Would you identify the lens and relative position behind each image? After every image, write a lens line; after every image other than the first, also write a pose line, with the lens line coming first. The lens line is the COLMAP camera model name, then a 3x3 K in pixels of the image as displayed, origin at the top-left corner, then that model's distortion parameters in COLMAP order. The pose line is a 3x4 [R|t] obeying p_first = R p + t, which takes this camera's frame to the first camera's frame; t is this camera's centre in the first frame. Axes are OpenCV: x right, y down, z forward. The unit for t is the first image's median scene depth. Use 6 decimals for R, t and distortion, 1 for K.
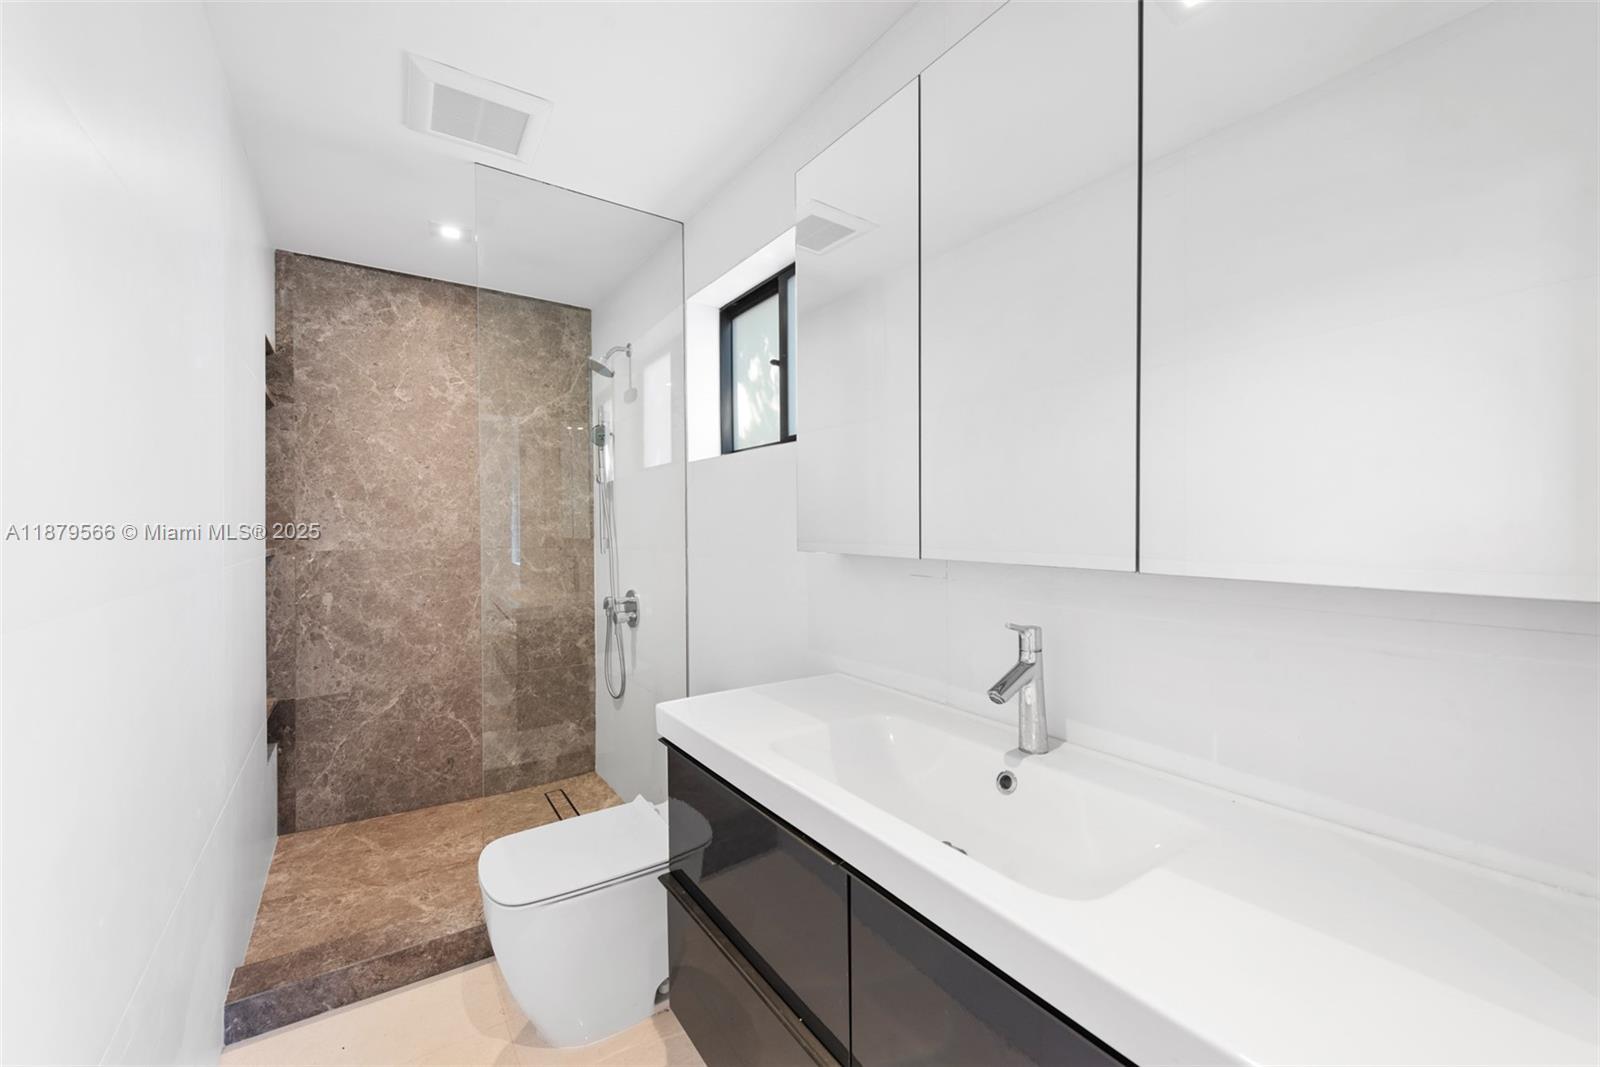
lens RADIAL K [[636.0, 0, 804.9], [0, 636.0, 531.1], [0, 0, 1]] dist [0.010746, -0.000138]
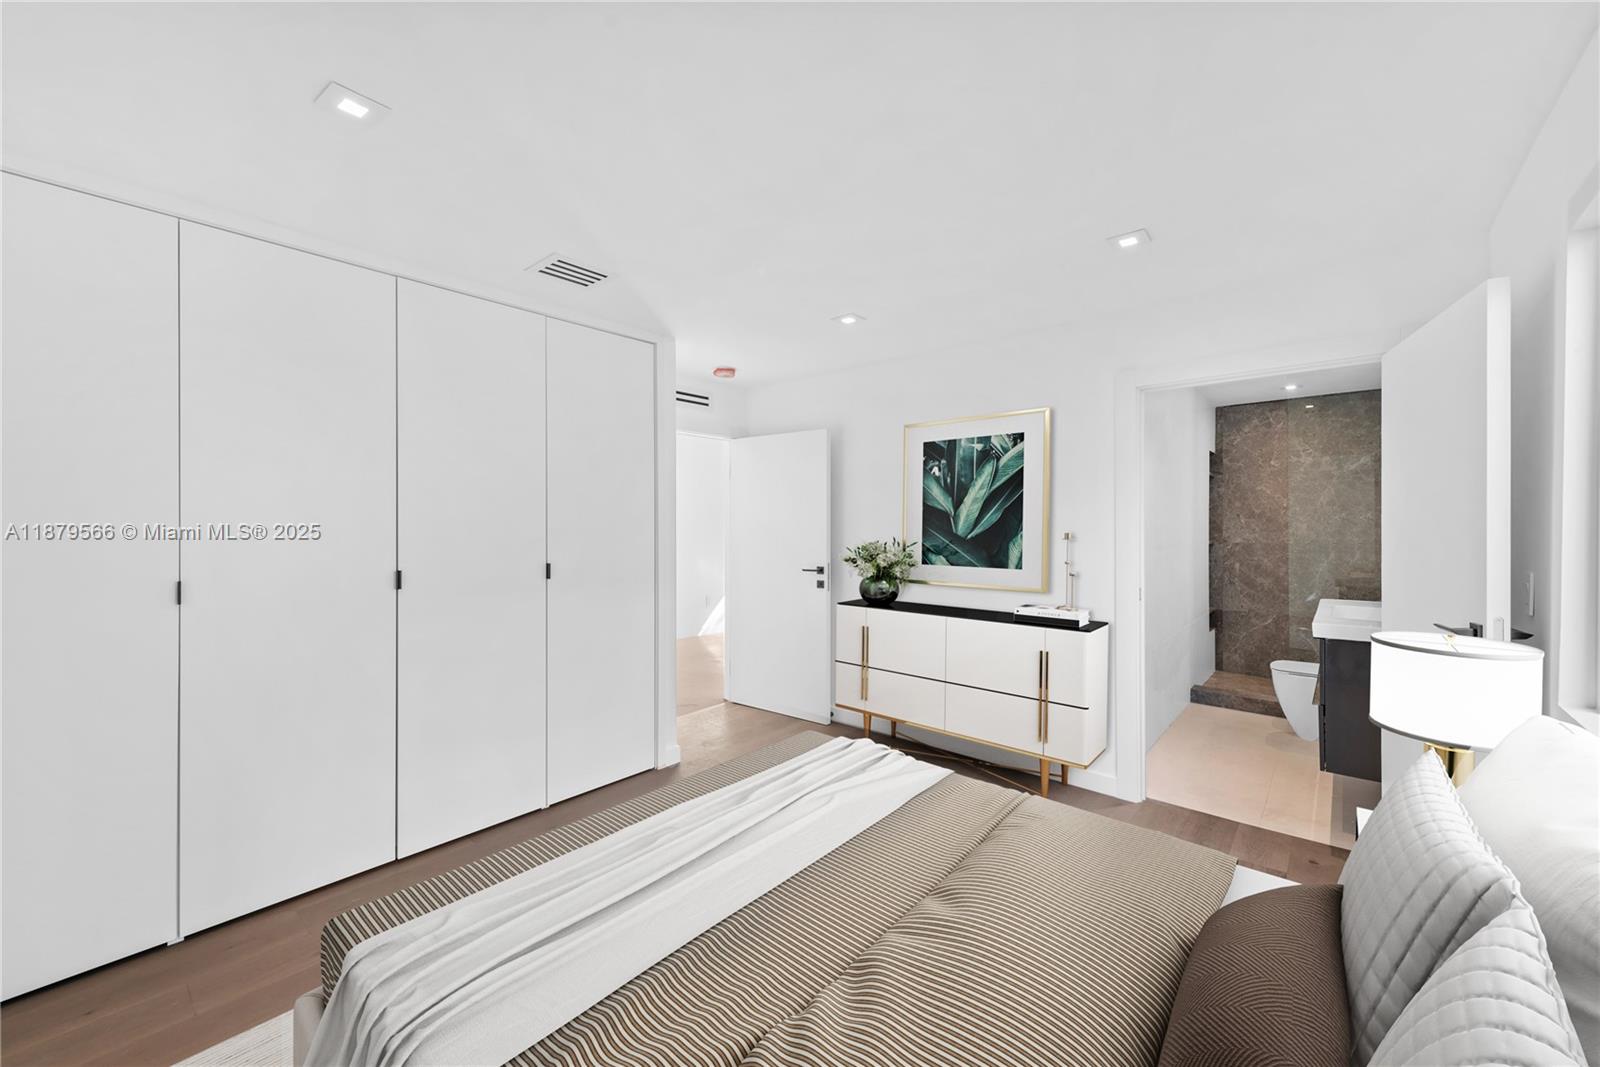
lens RADIAL K [[618.6, 0, 800.7], [0, 618.6, 530.2], [0, 0, 1]] dist [0.007255, -0.000153]
pose [[0.238979, -0.003881, -0.971017, 0.884643], [-0.009268, 0.999937, -0.006278, 0.015322], [0.970981, 0.010499, 0.238928, -0.873440]]
